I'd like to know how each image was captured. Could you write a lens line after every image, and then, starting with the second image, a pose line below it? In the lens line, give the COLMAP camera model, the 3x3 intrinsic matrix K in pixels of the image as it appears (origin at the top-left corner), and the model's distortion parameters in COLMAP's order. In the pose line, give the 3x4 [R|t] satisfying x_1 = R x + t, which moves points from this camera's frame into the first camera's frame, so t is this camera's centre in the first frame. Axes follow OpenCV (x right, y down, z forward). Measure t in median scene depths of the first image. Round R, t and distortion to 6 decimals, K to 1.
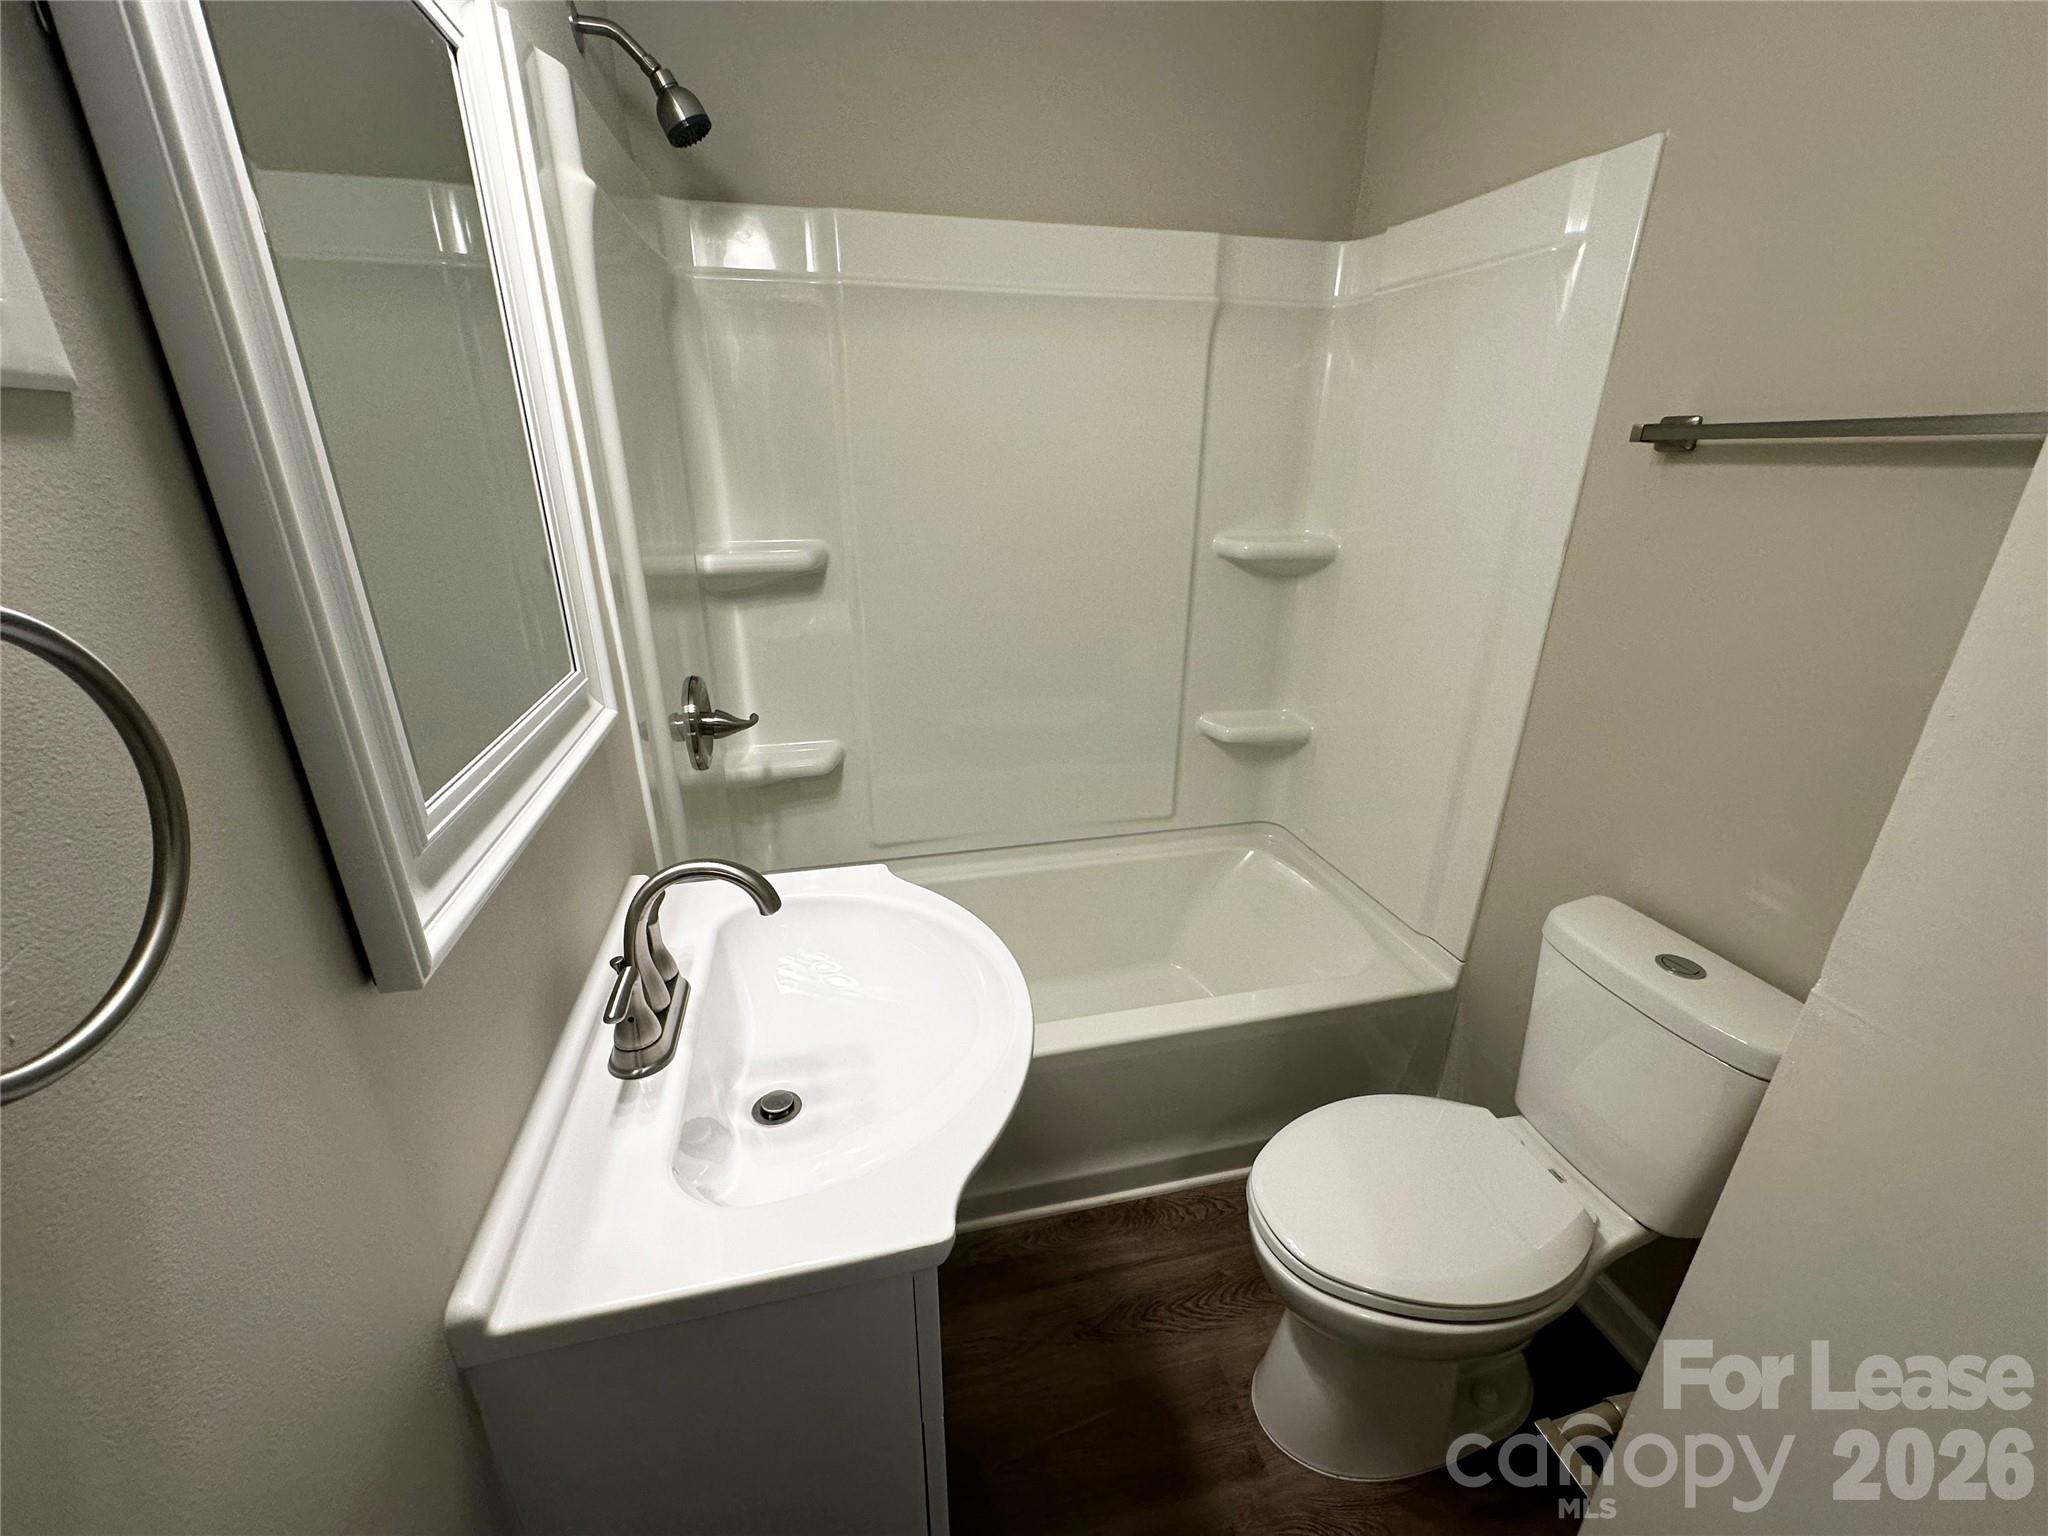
lens RADIAL K [[817.1, 0, 1022.7], [0, 817.1, 767.3], [0, 0, 1]] dist [-0.001957, -0.000134]
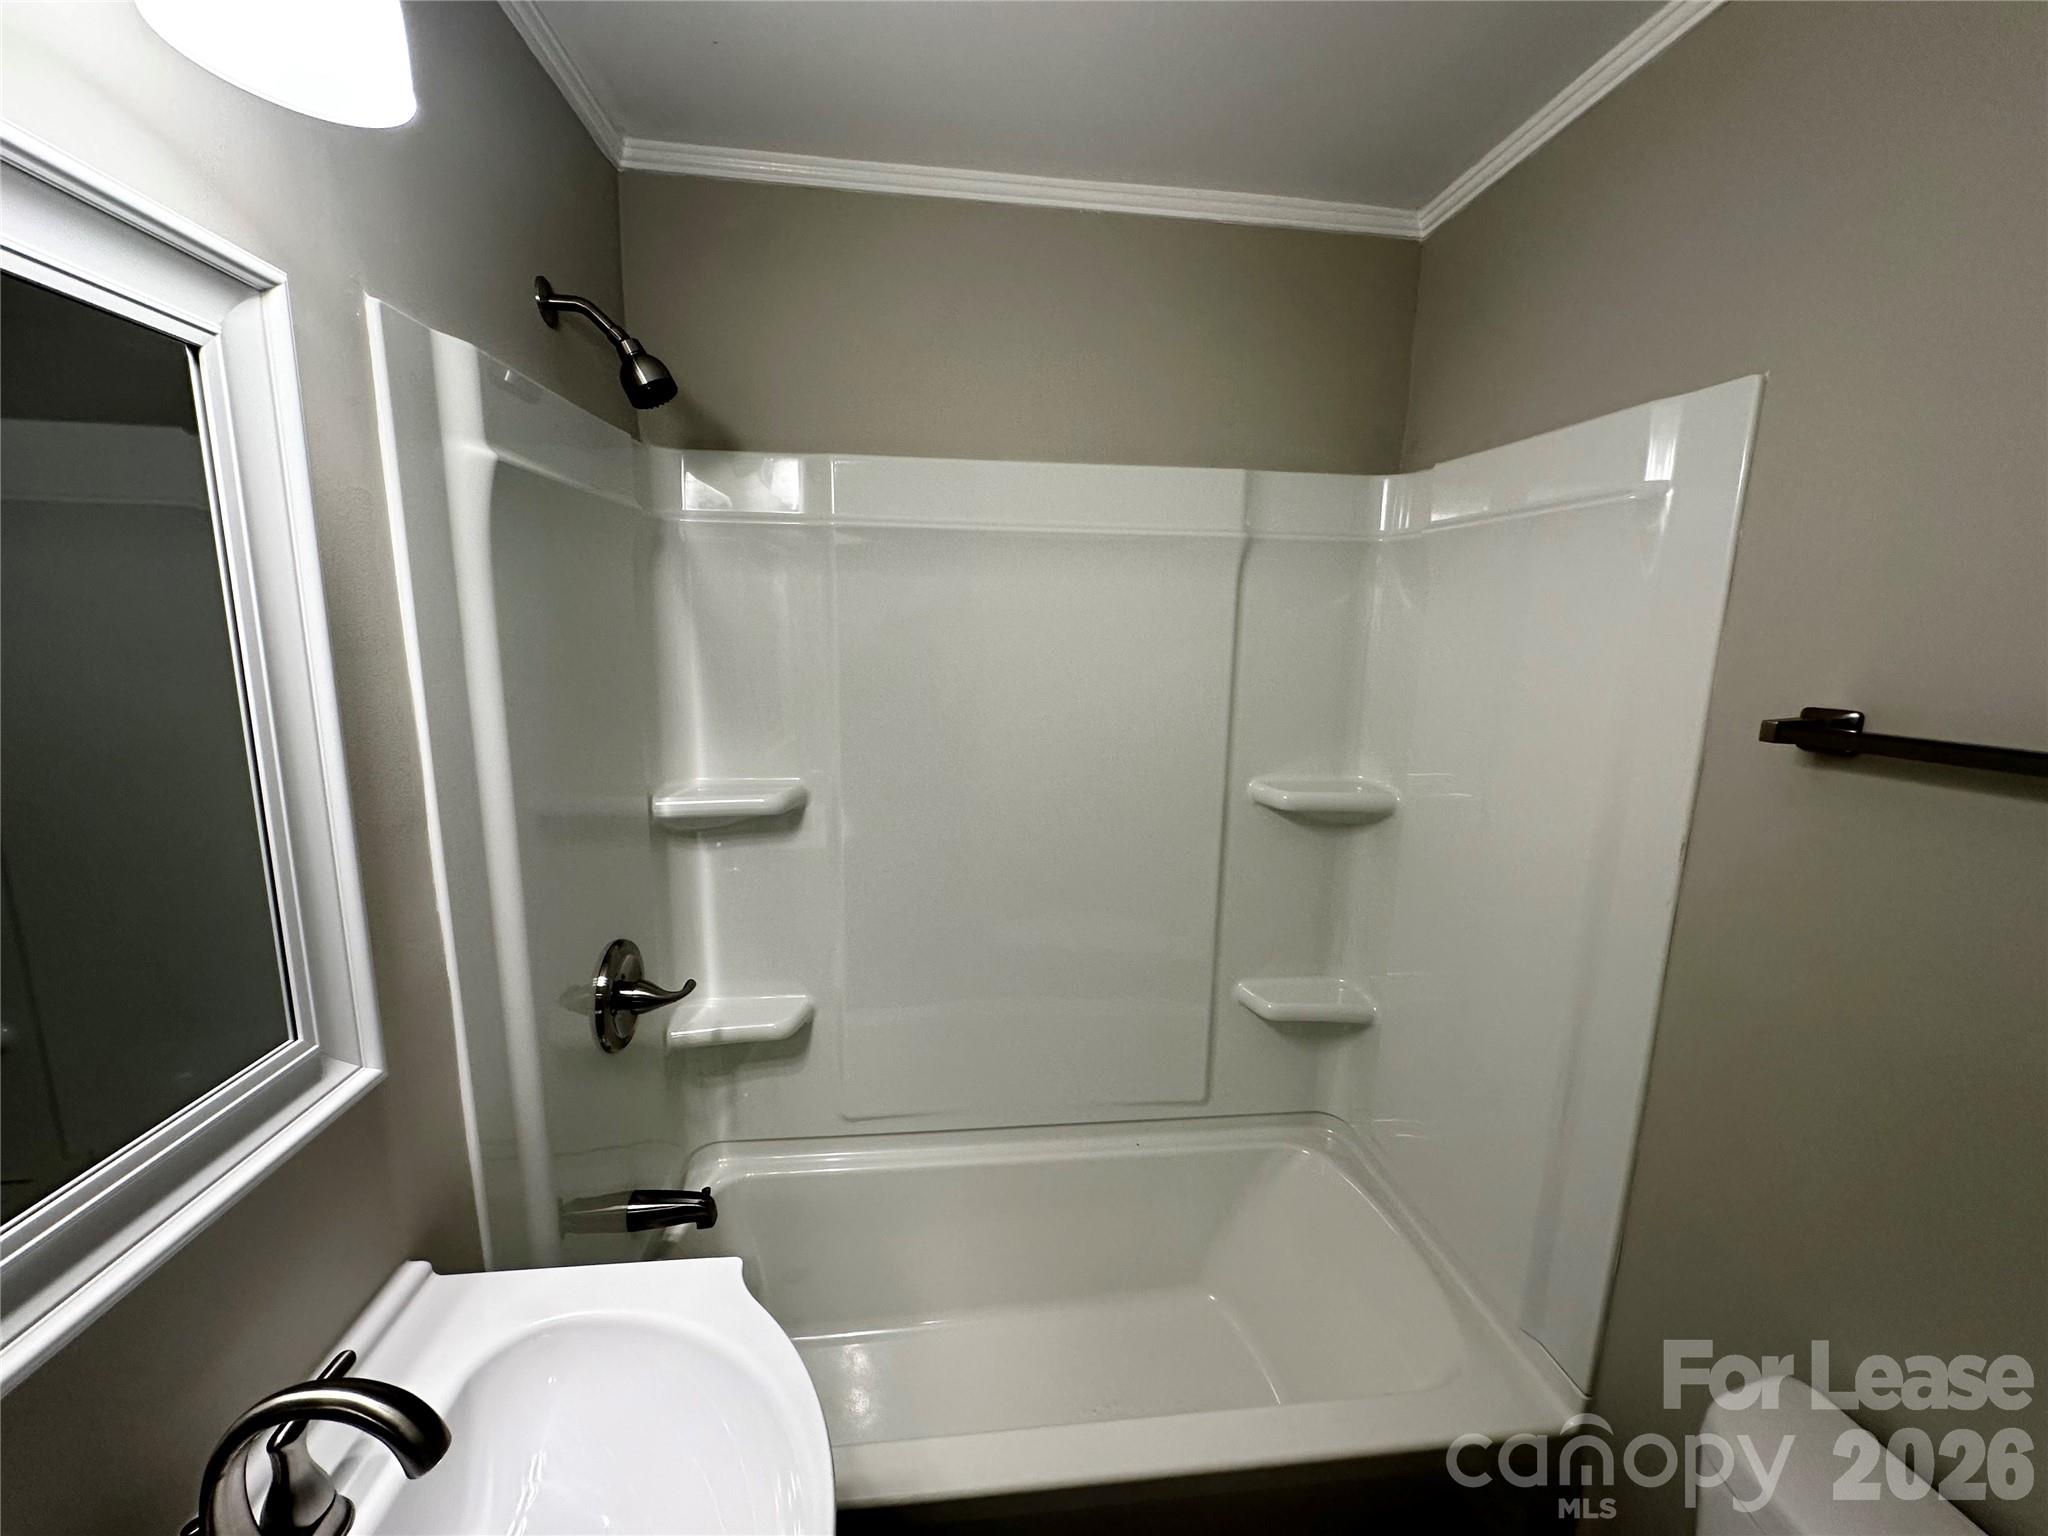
lens RADIAL K [[817.1, 0, 1022.7], [0, 817.1, 767.3], [0, 0, 1]] dist [-0.001957, -0.000134]
pose [[0.992554, 0.033797, -0.117020, 0.110121], [-0.056098, 0.979615, -0.192891, -0.132424], [0.108116, 0.198019, 0.974217, 0.138611]]
